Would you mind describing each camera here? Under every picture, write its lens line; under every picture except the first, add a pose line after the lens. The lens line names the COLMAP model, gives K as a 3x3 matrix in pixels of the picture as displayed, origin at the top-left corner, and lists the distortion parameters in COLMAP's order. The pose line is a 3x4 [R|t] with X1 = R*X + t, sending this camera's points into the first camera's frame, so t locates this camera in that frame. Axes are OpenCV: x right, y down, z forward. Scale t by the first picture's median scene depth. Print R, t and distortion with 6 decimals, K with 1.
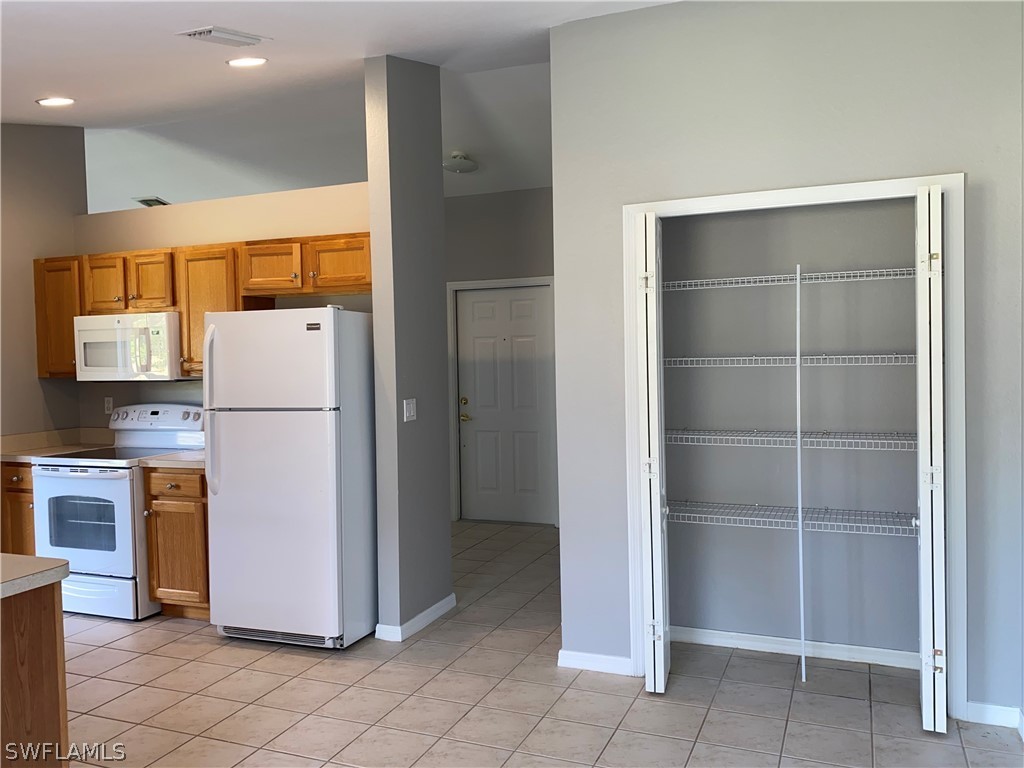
lens RADIAL K [[818.9, 0, 518.3], [0, 818.9, 377.8], [0, 0, 1]] dist [0.064736, -0.100178]
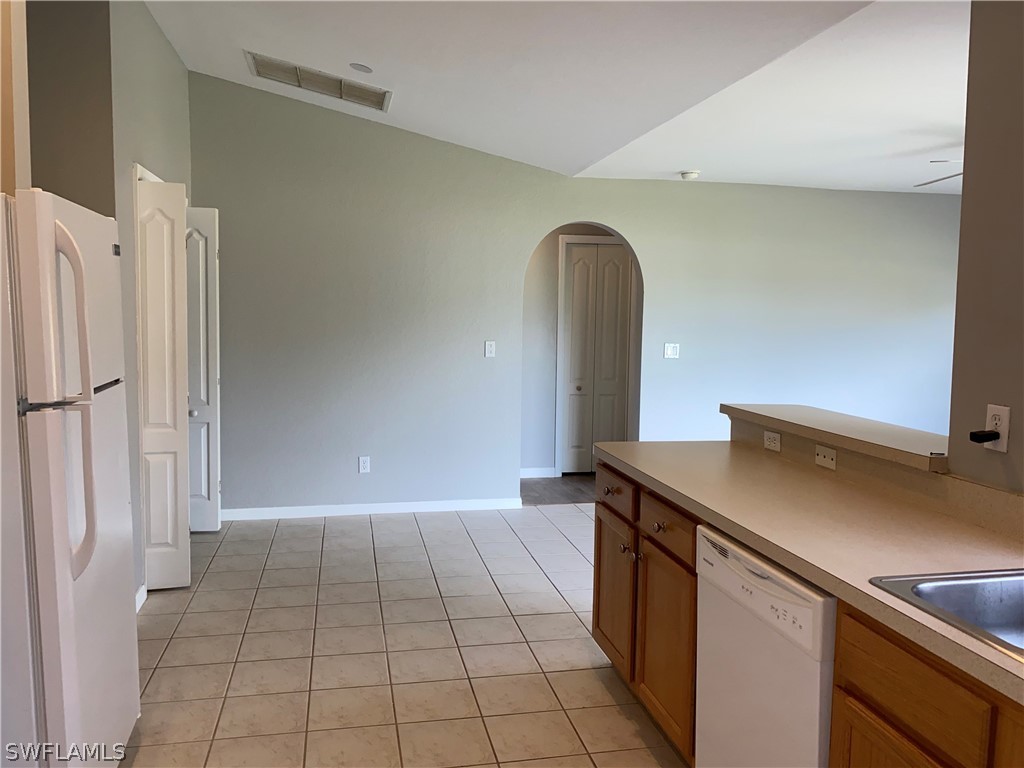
lens RADIAL K [[813.9, 0, 508.8], [0, 813.9, 382.9], [0, 0, 1]] dist [0.057986, -0.087151]
pose [[-0.554635, -0.056394, 0.830180, -0.820154], [0.028742, 0.995807, 0.086848, -0.003872], [-0.831597, 0.072030, -0.550689, 0.952403]]
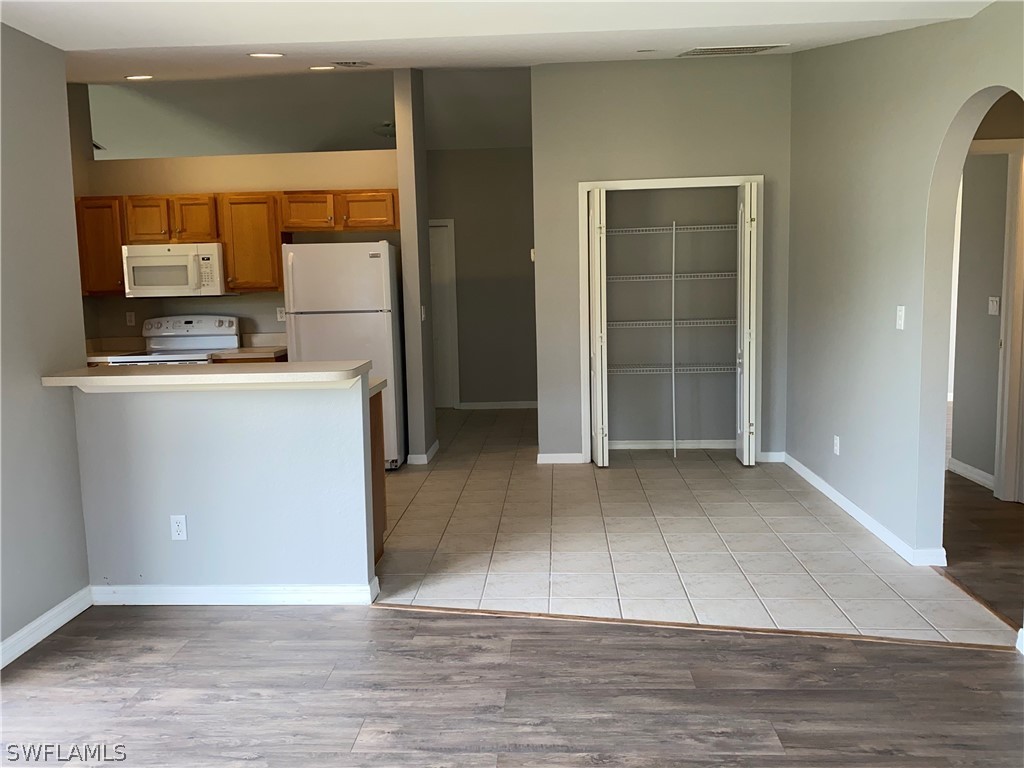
lens RADIAL K [[813.9, 0, 508.8], [0, 813.9, 382.9], [0, 0, 1]] dist [0.057986, -0.087151]
pose [[0.943772, -0.041081, 0.328034, -0.444434], [0.014594, 0.996459, 0.082804, 0.043097], [-0.330274, -0.073361, 0.941030, -0.418548]]
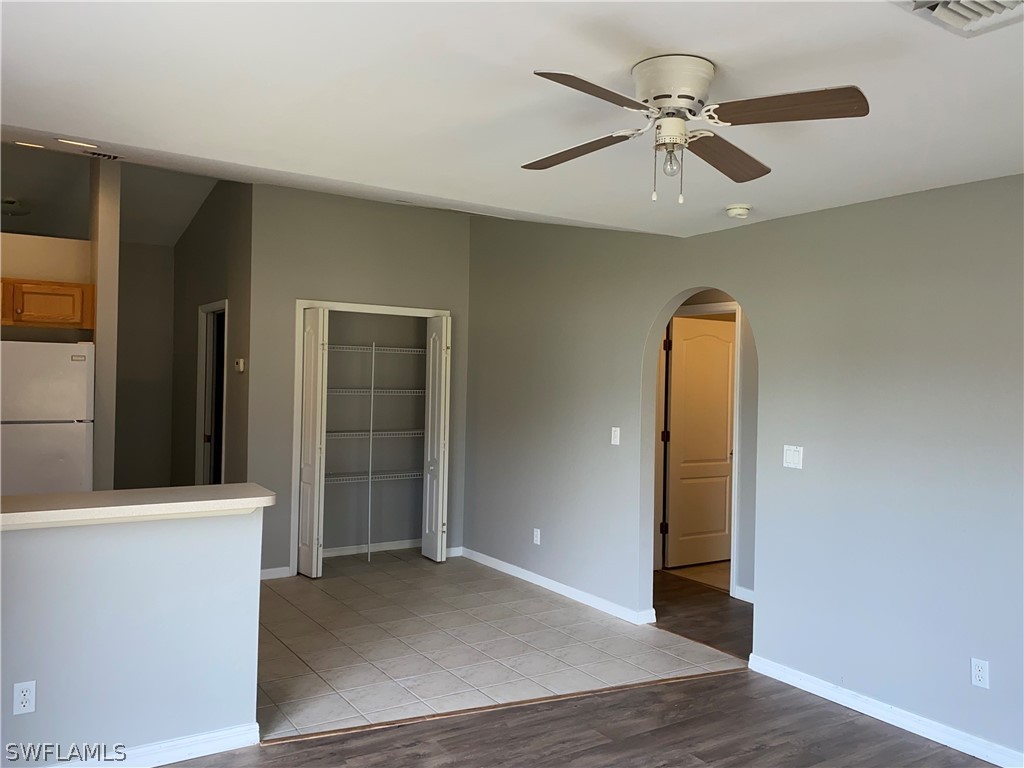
lens RADIAL K [[818.9, 0, 518.3], [0, 818.9, 377.8], [0, 0, 1]] dist [0.064736, -0.100178]
pose [[0.564724, 0.035046, 0.824535, -0.810489], [-0.005060, 0.999226, -0.039005, 0.015304], [-0.825264, 0.017855, 0.564465, -0.278228]]
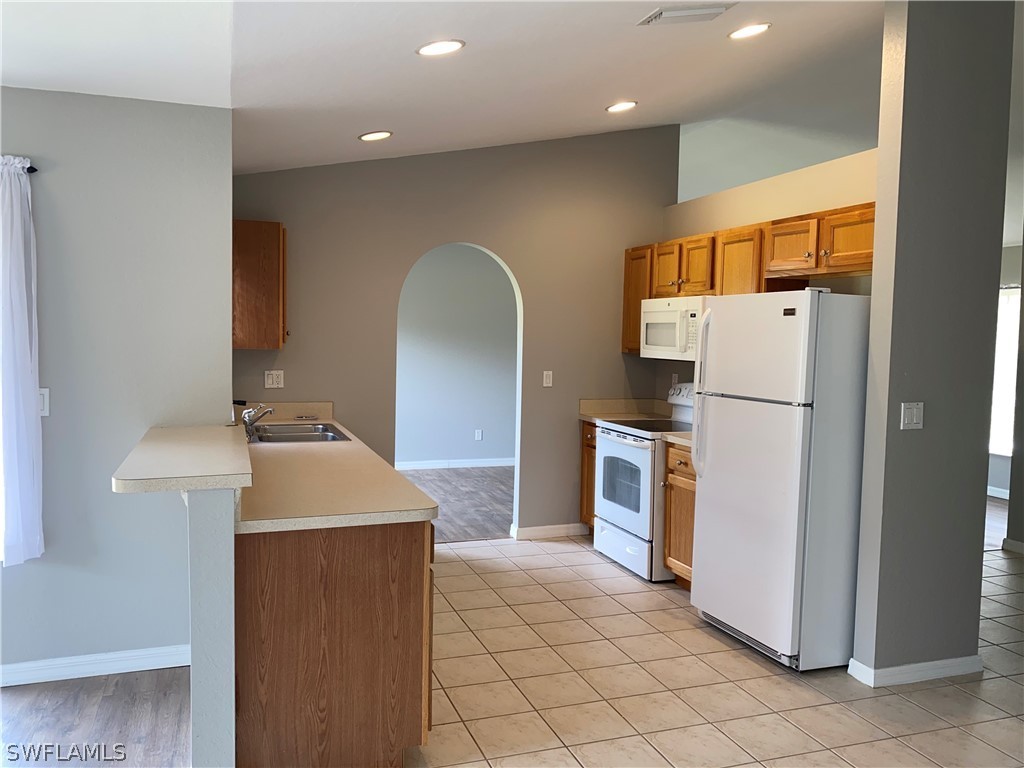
lens RADIAL K [[813.9, 0, 508.8], [0, 813.9, 382.9], [0, 0, 1]] dist [0.057986, -0.087151]
pose [[0.663810, 0.081602, -0.743437, 0.190663], [-0.059836, 0.996638, 0.055966, -0.013864], [0.745504, 0.007333, 0.666461, 0.146558]]
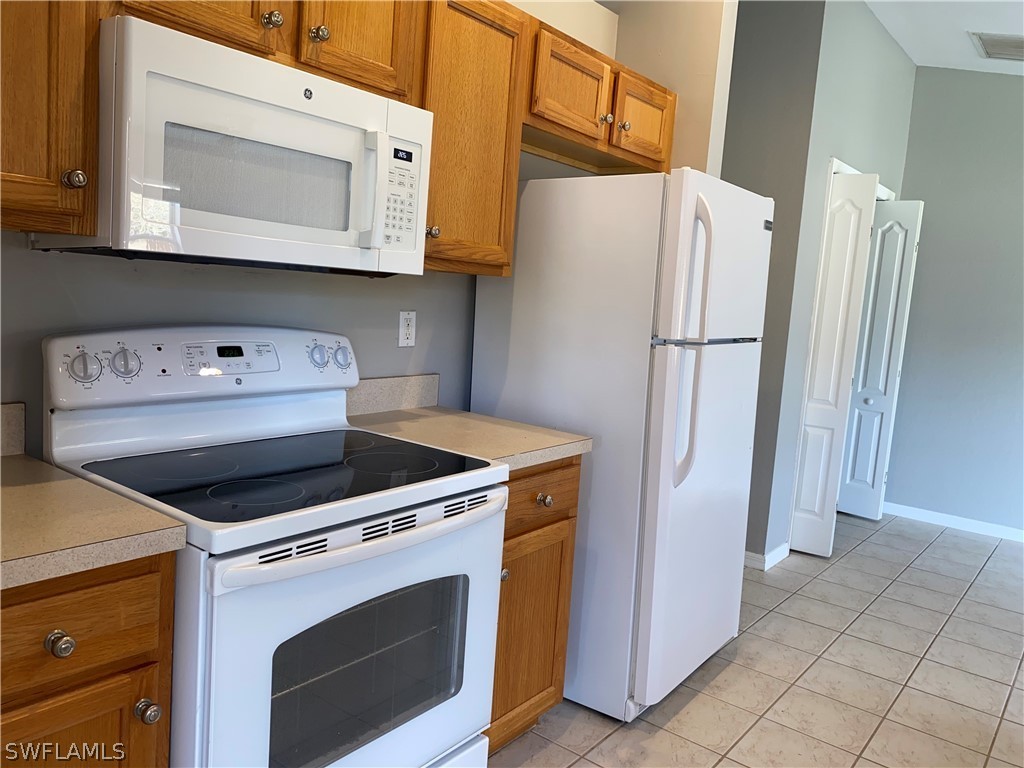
lens RADIAL K [[780.9, 0, 511.5], [0, 780.9, 377.2], [0, 0, 1]] dist [0.009303, 0.000821]
pose [[0.272900, -0.066479, 0.959743, -0.846990], [-0.044935, 0.995640, 0.081742, 0.022044], [-0.960992, -0.065434, 0.268723, 0.884703]]
